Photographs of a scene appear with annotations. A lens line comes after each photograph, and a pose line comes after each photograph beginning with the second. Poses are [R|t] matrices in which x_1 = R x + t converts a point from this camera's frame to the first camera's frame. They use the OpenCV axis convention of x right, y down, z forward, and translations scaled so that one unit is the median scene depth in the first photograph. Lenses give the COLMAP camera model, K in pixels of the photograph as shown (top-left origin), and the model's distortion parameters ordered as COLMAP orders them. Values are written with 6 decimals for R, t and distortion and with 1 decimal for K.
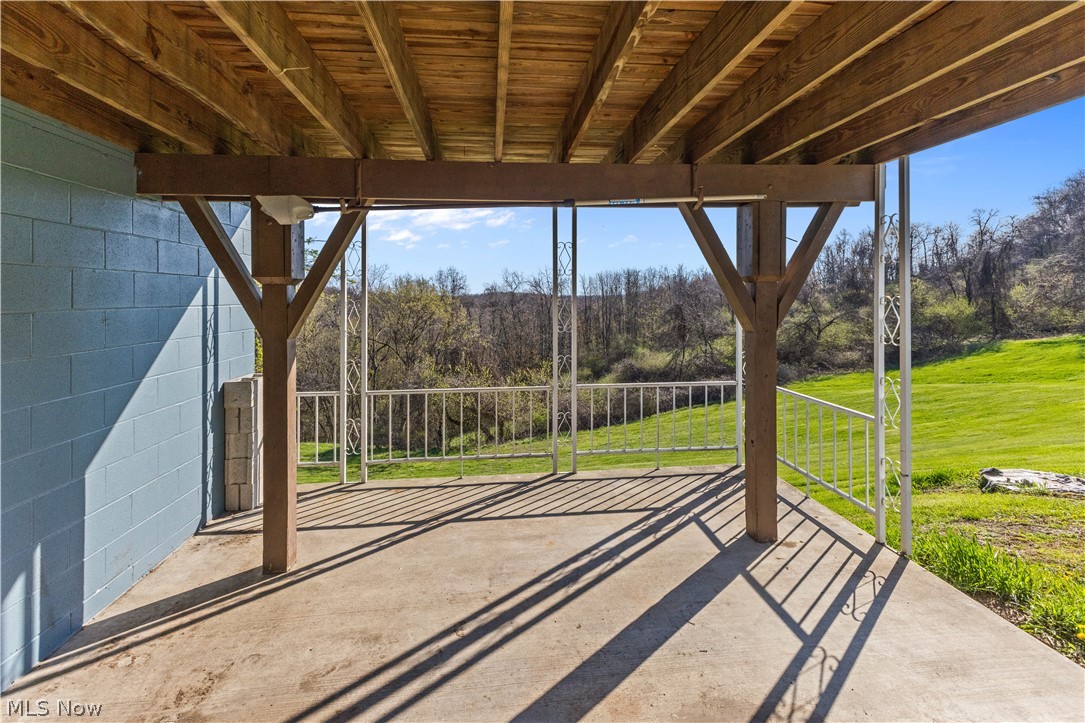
lens RADIAL K [[499.1, 0, 553.4], [0, 499.1, 296.3], [0, 0, 1]] dist [-0.002112, -0.000691]
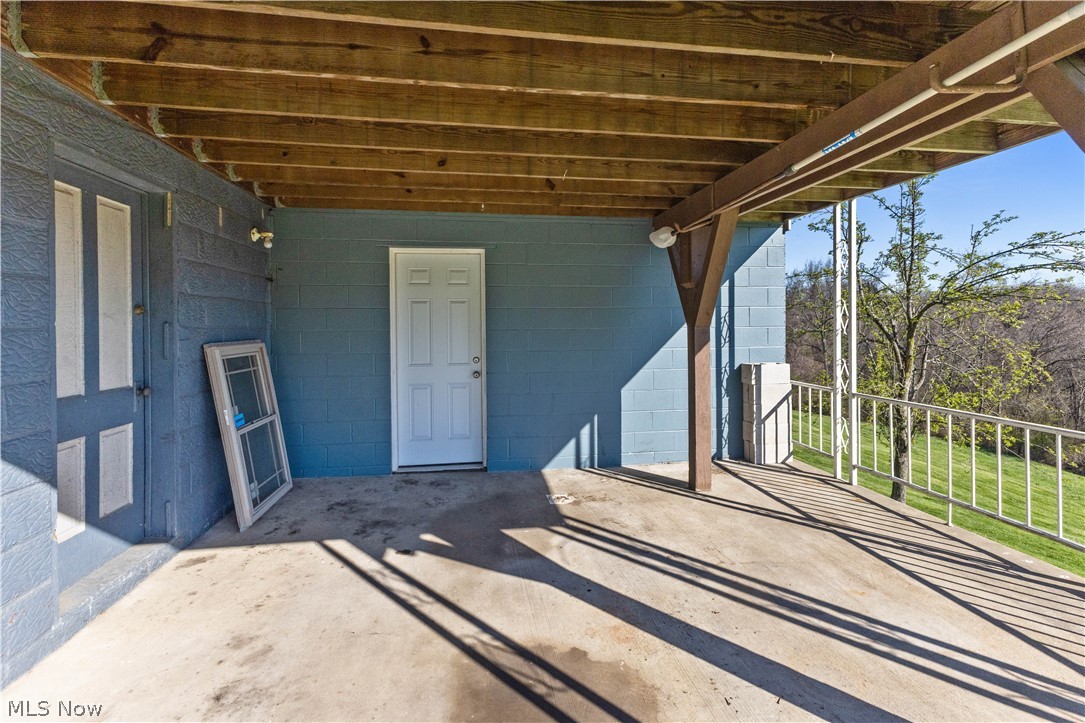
lens RADIAL K [[489.4, 0, 542.5], [0, 489.4, 361.5], [0, 0, 1]] dist [0.000541, -0.000014]
pose [[0.029886, 0.083932, -0.996023, 0.724507], [0.006291, 0.996433, 0.084156, 0.057378], [0.999534, -0.008781, 0.029251, 0.469223]]
